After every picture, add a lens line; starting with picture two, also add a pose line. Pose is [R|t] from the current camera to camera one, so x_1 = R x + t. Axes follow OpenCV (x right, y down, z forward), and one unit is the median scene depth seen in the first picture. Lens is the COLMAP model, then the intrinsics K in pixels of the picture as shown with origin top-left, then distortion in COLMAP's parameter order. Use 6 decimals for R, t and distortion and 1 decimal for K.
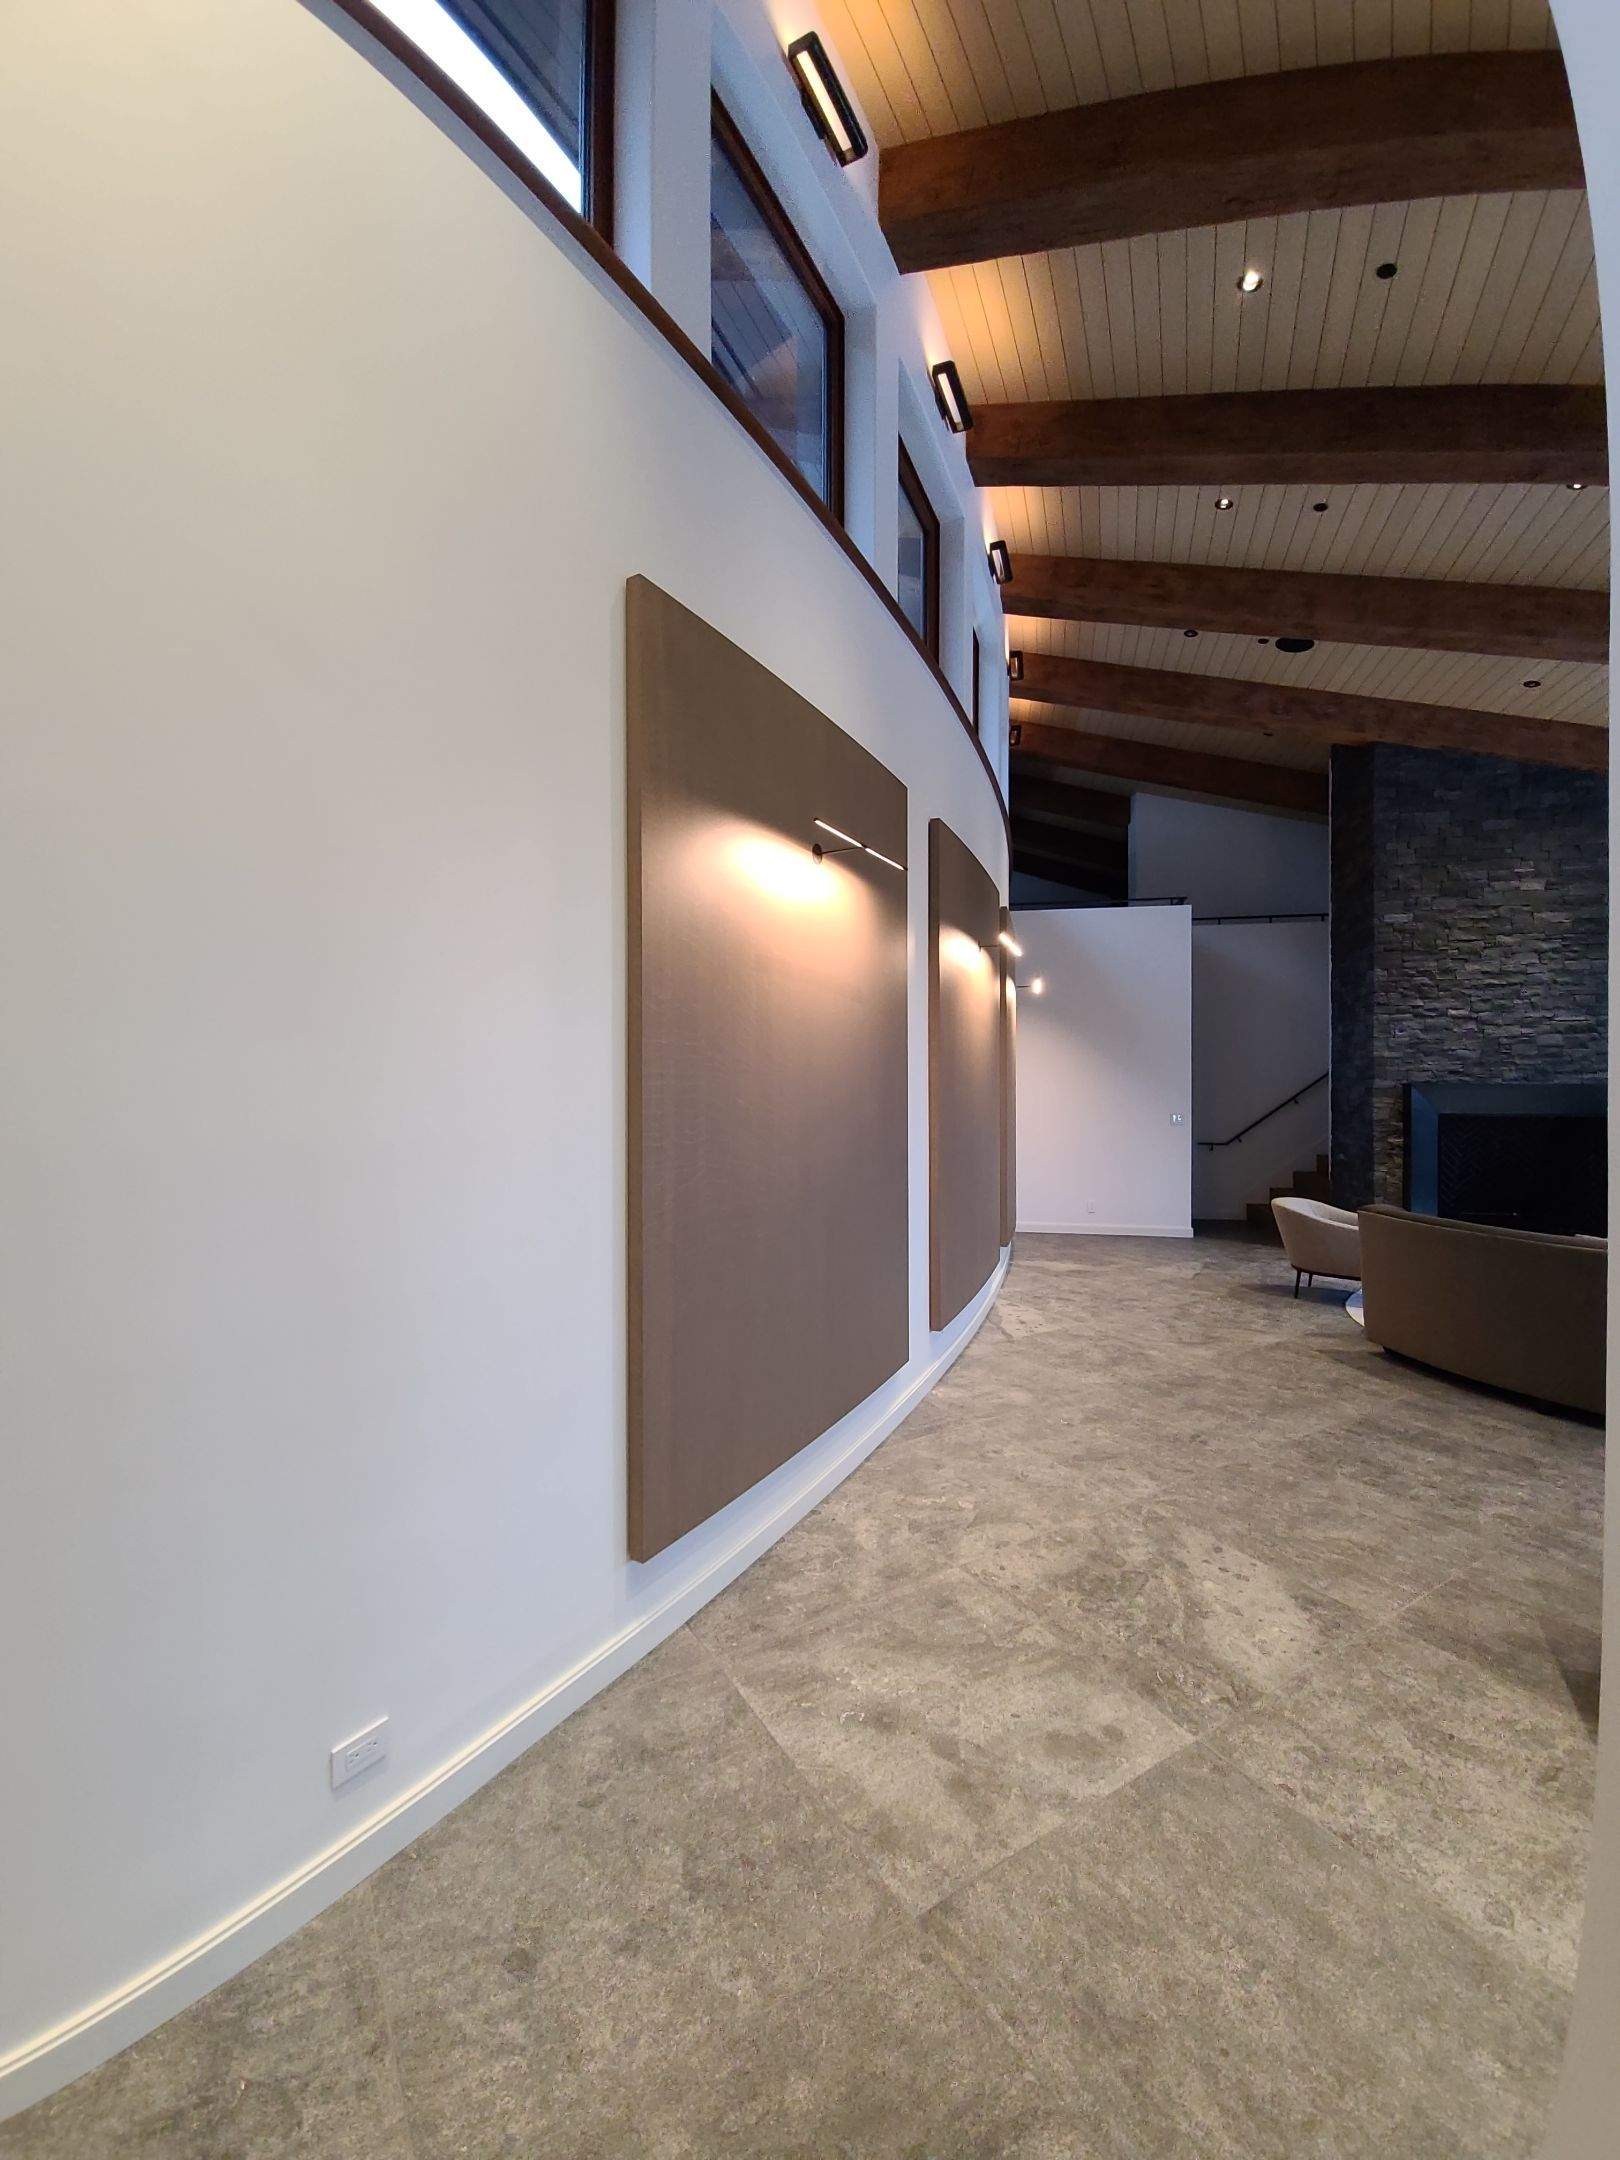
lens RADIAL K [[870.4, 0, 801.6], [0, 870.4, 1086.0], [0, 0, 1]] dist [0.010636, -0.007126]
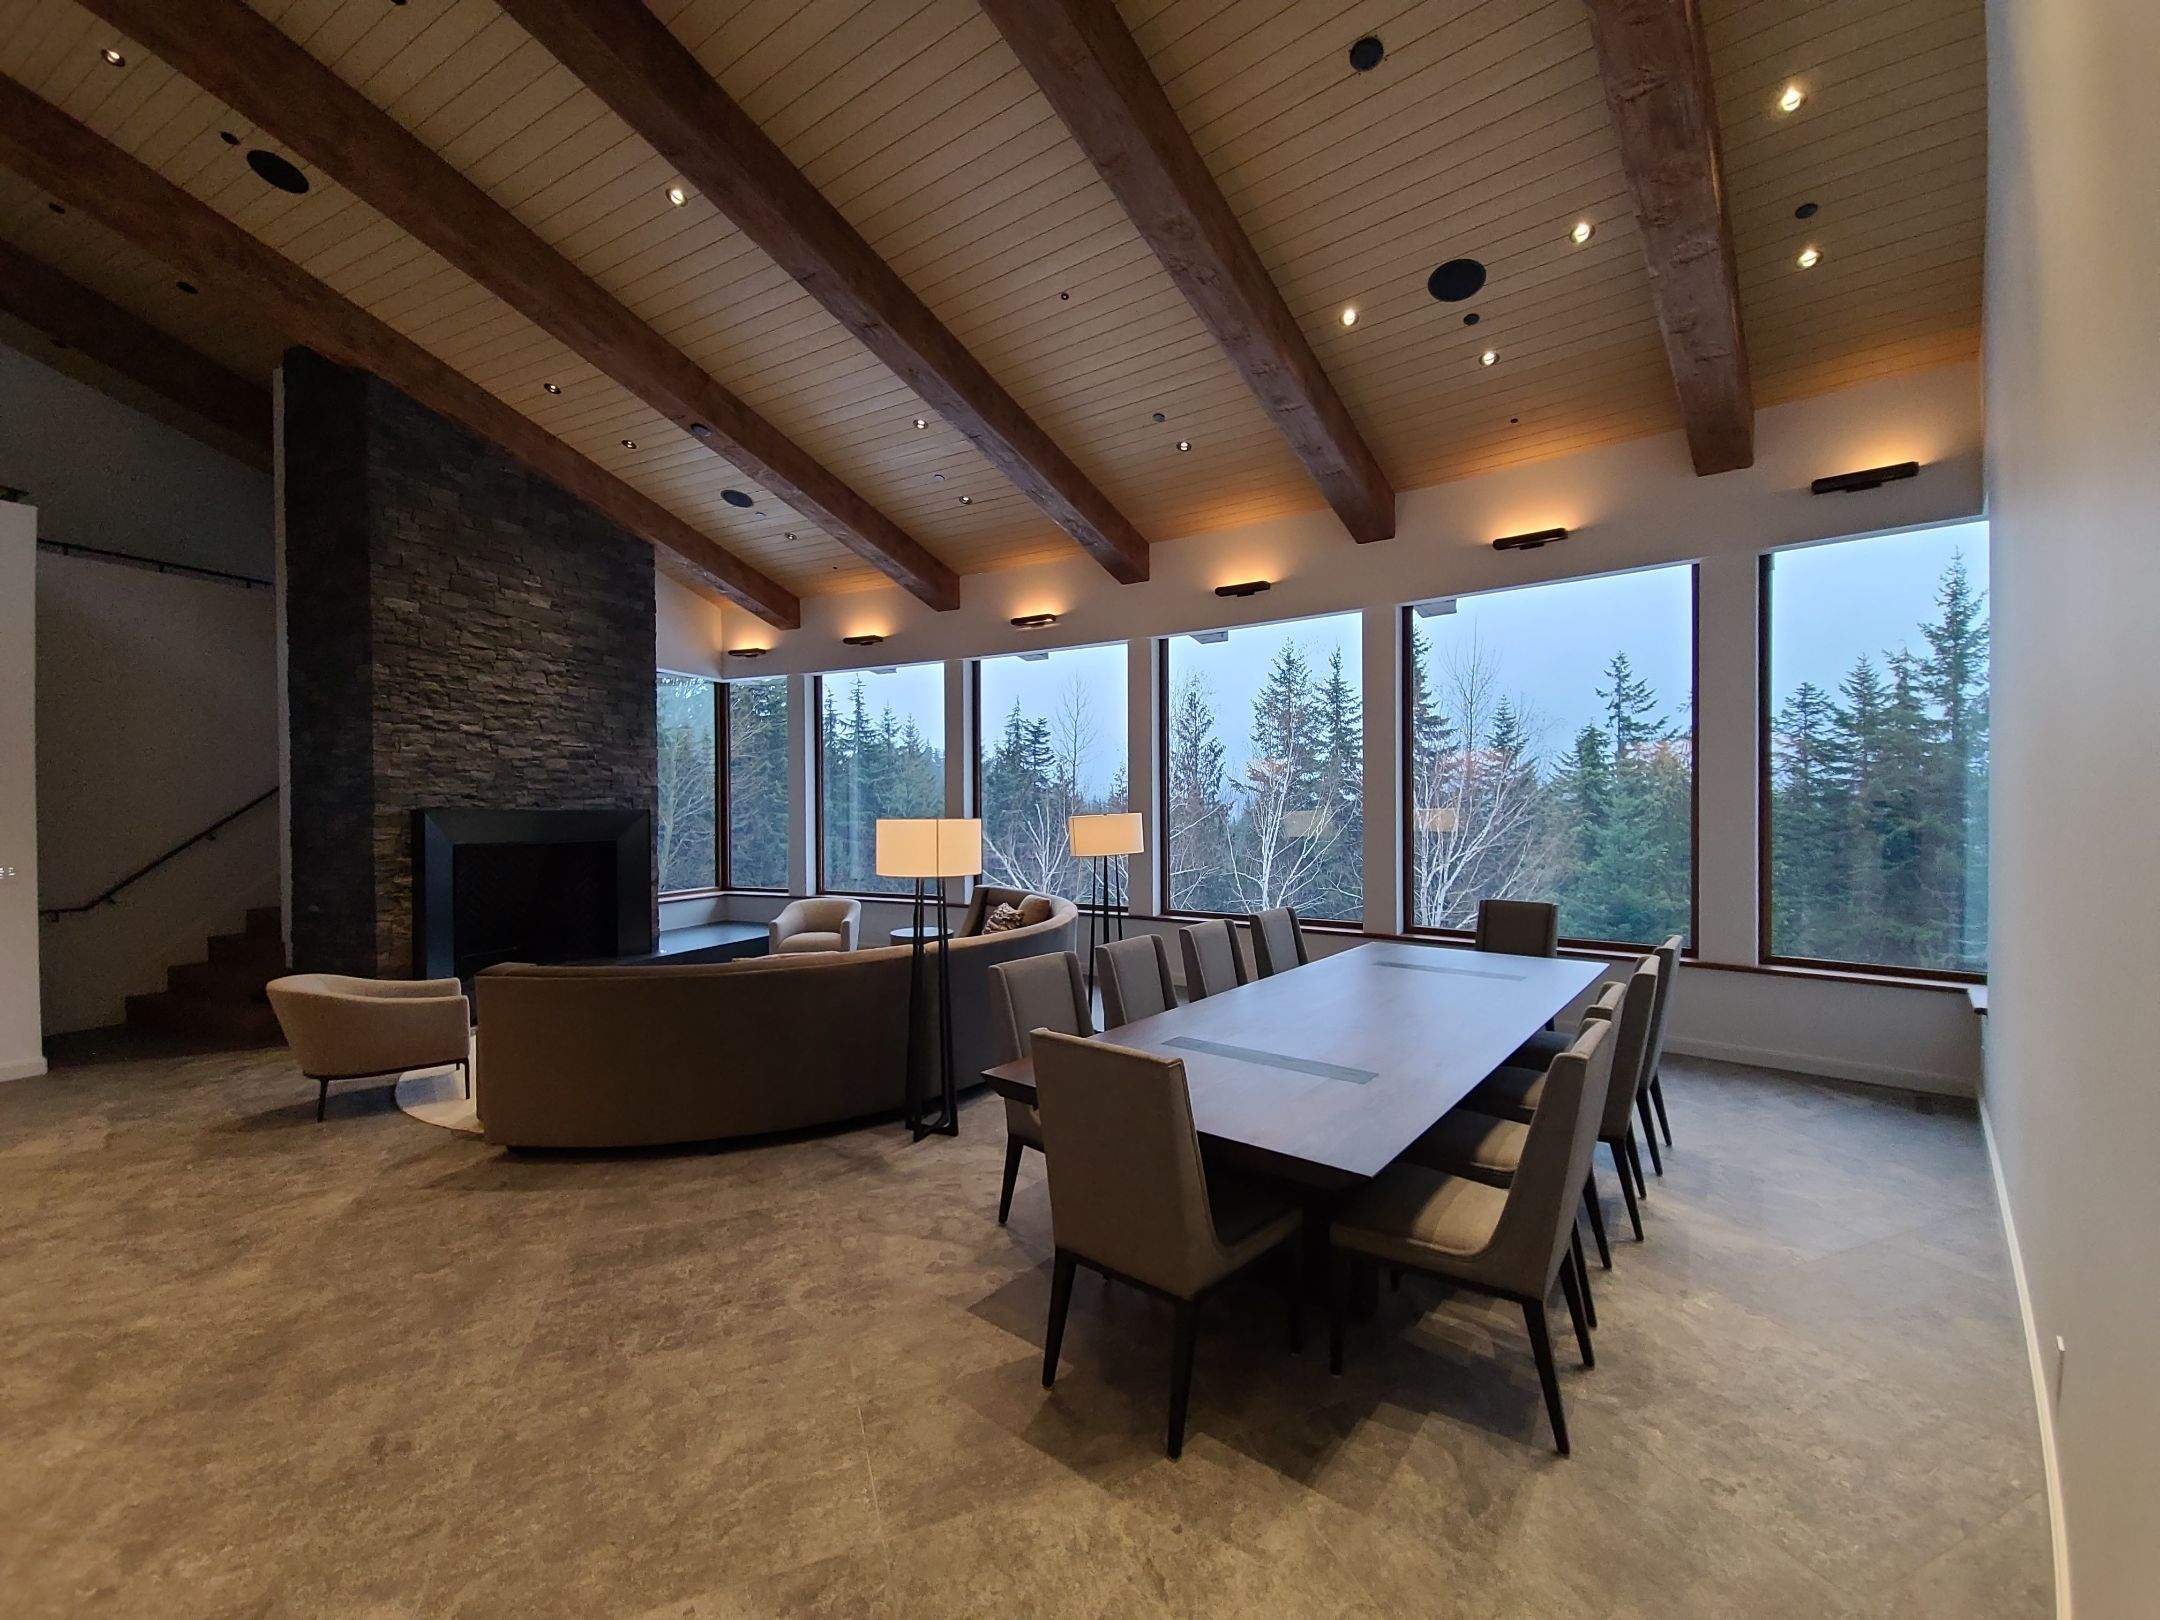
lens RADIAL K [[870.4, 0, 1088.2], [0, 870.4, 815.8], [0, 0, 1]] dist [0.010636, -0.007126]
pose [[0.173300, -0.009843, 0.984820, -0.005208], [0.010543, 0.999911, 0.008138, 0.003602], [-0.984813, 0.008973, 0.173388, 0.291508]]
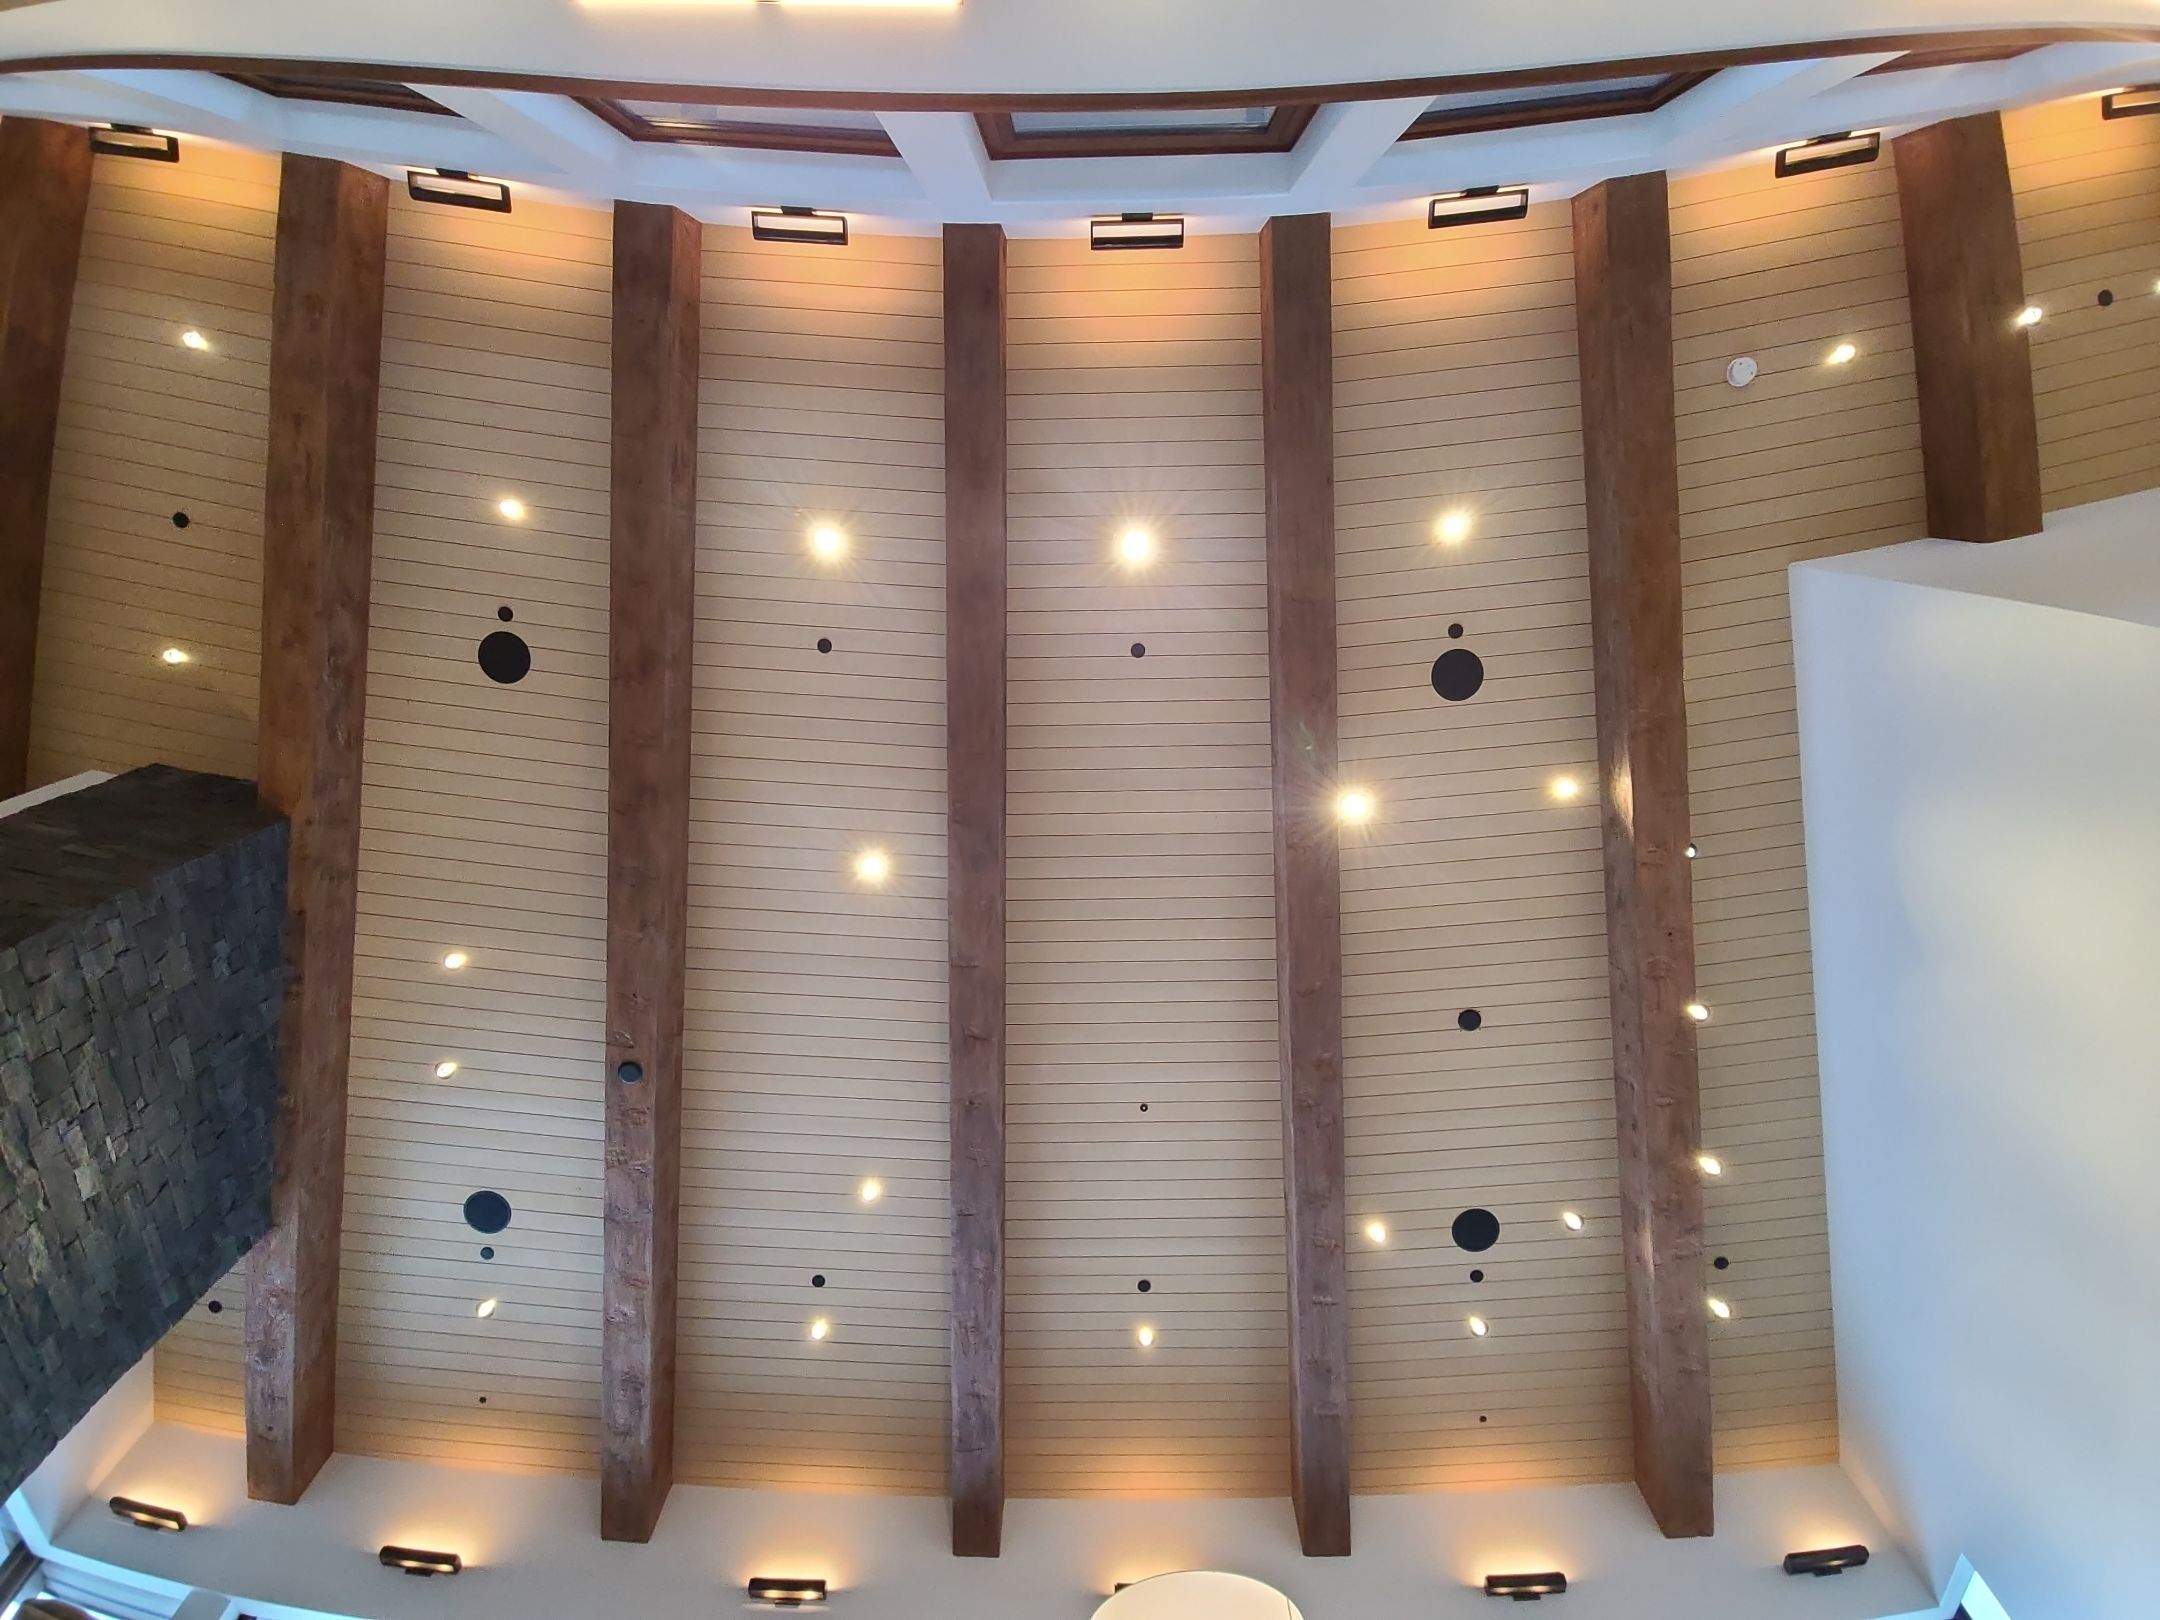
lens RADIAL K [[870.4, 0, 1088.3], [0, 870.4, 821.0], [0, 0, 1]] dist [0.010636, -0.007126]
pose [[-0.387178, 0.850283, 0.356528, 0.288563], [-0.005648, 0.384493, -0.923111, 0.191875], [-0.921988, -0.359422, -0.144065, 0.720433]]
